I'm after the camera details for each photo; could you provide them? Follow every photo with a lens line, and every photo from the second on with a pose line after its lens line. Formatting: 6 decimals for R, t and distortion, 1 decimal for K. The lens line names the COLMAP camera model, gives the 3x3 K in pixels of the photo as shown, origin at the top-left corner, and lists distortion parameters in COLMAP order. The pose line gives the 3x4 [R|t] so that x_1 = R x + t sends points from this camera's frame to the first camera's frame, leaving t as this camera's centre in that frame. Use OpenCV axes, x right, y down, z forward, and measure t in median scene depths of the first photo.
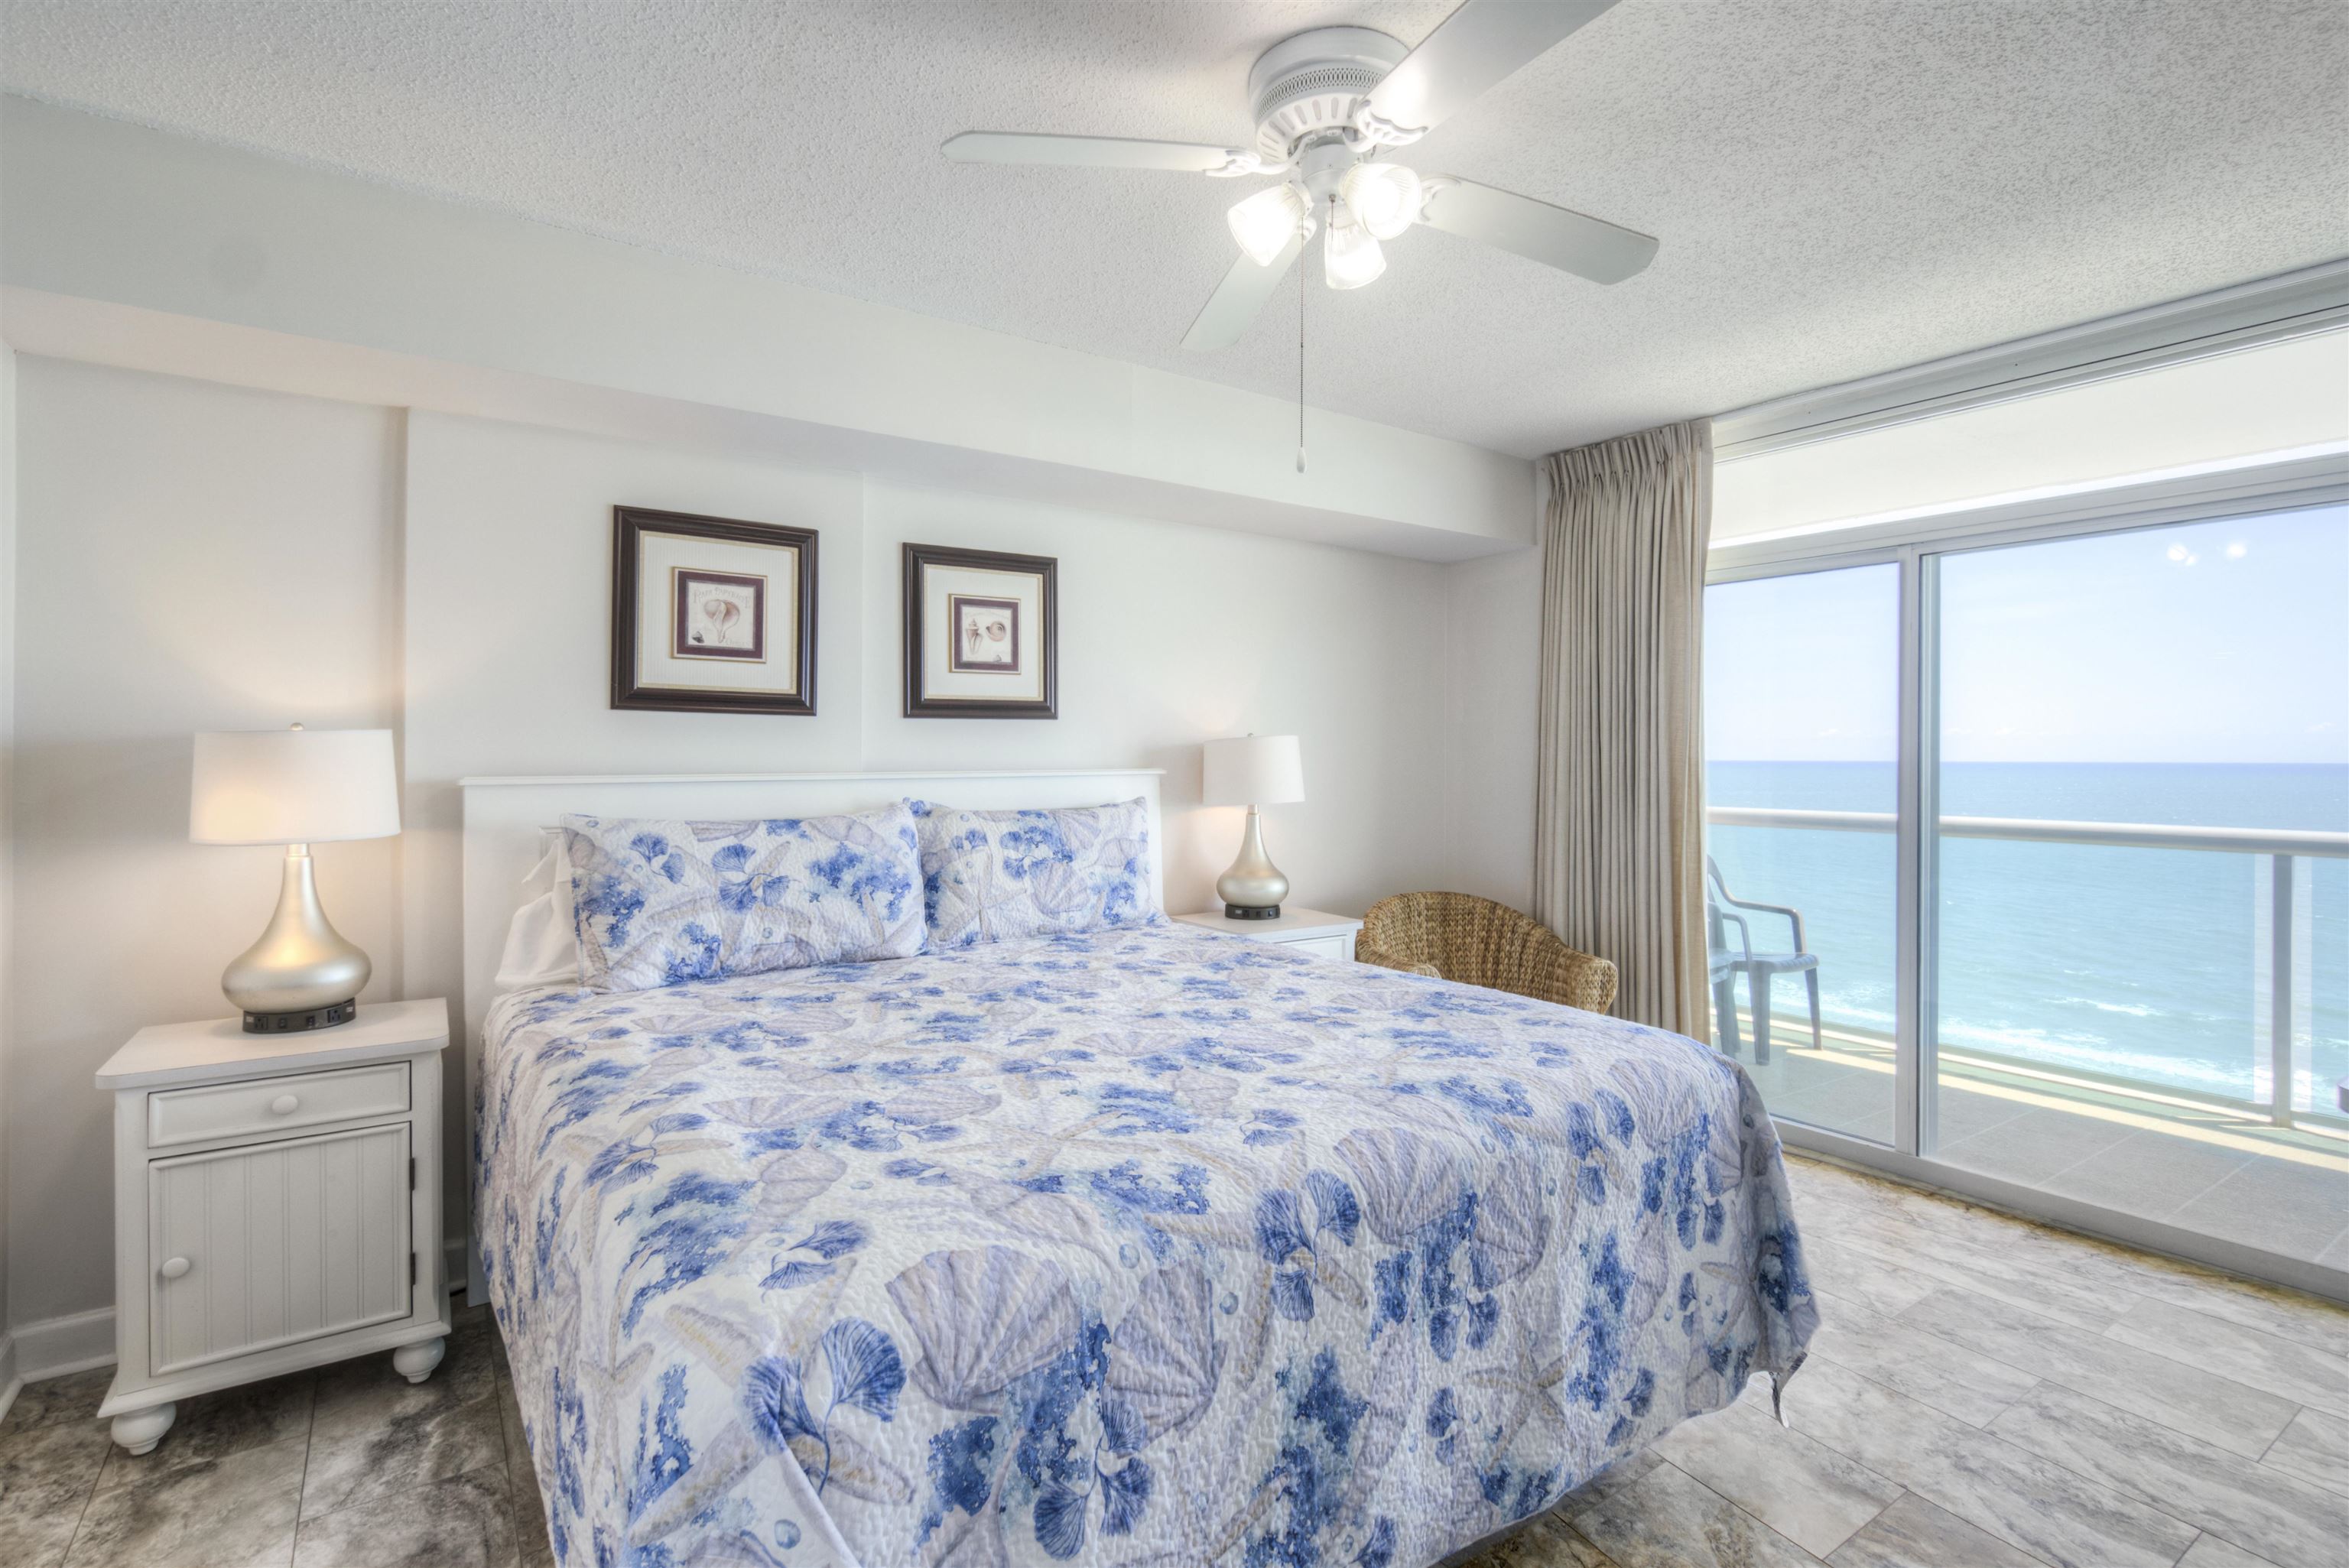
lens RADIAL K [[1047.8, 0, 1170.0], [0, 1047.8, 773.9], [0, 0, 1]] dist [-0.000292, -0.000118]
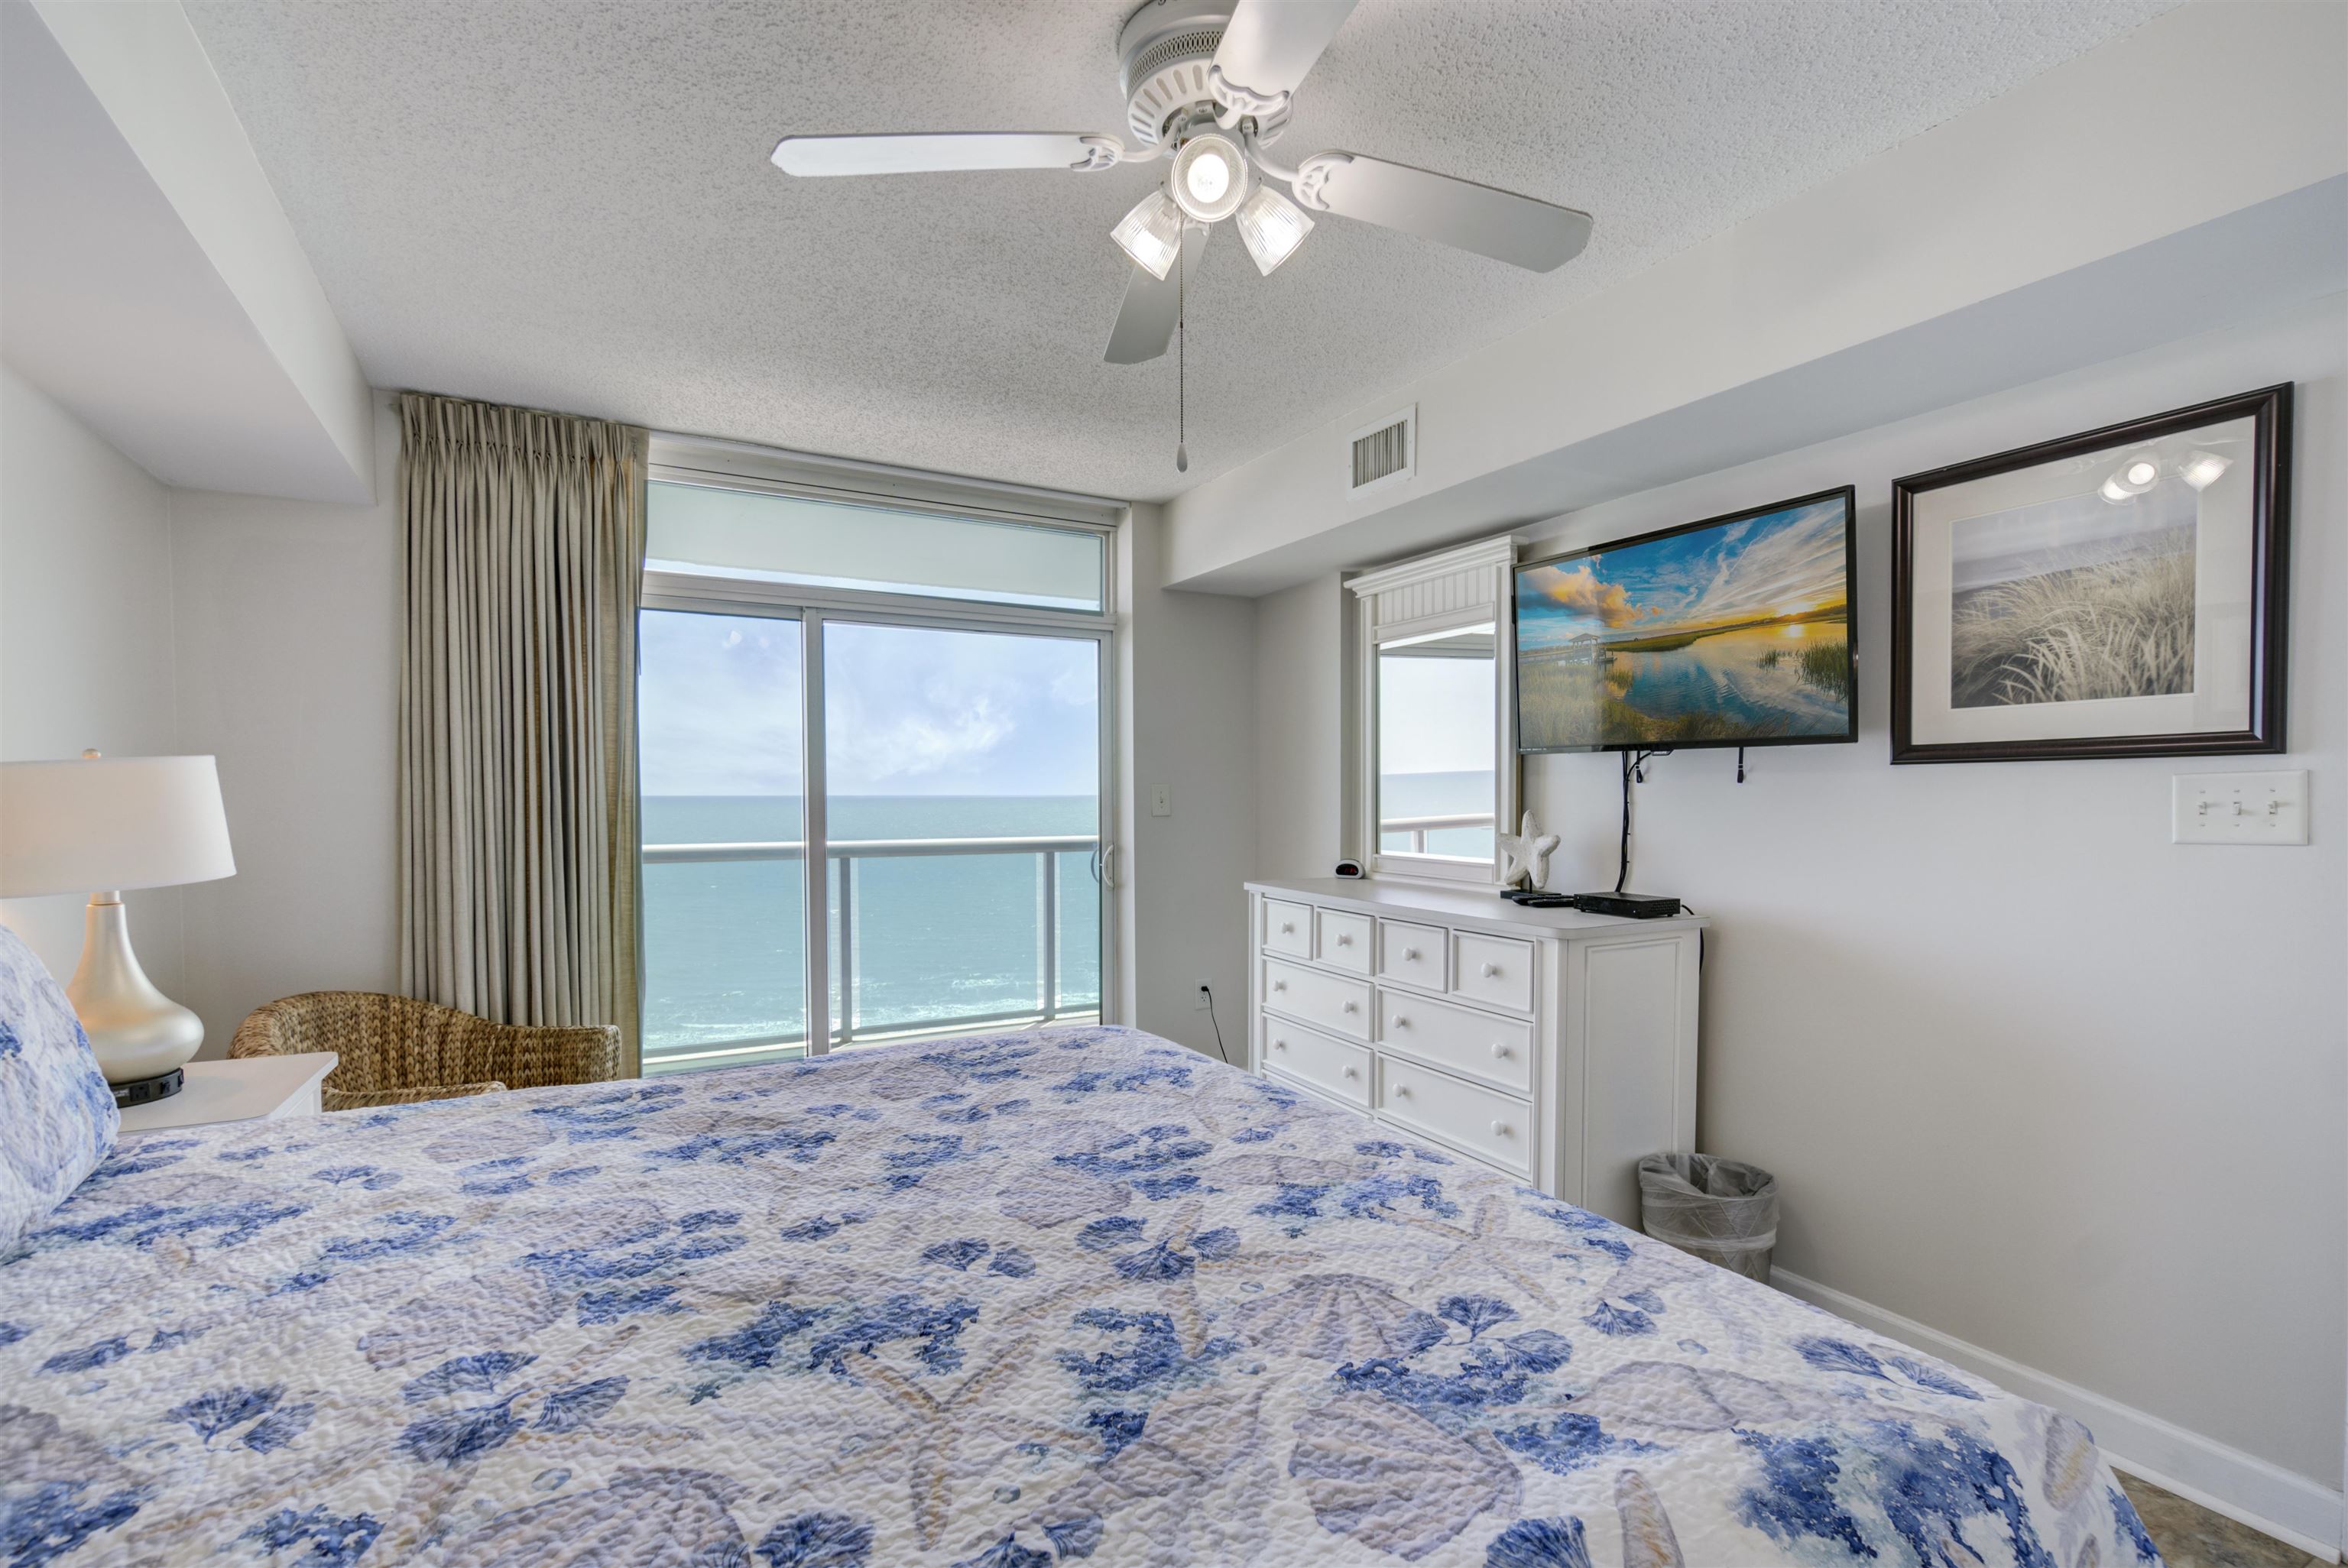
lens RADIAL K [[1047.3, 0, 1169.5], [0, 1047.3, 773.9], [0, 0, 1]] dist [-0.000292, -0.000118]
pose [[0.144209, 0.012949, 0.989462, -0.774455], [0.017113, 0.999732, -0.015577, -0.014627], [-0.989399, 0.019179, 0.143949, 0.877340]]
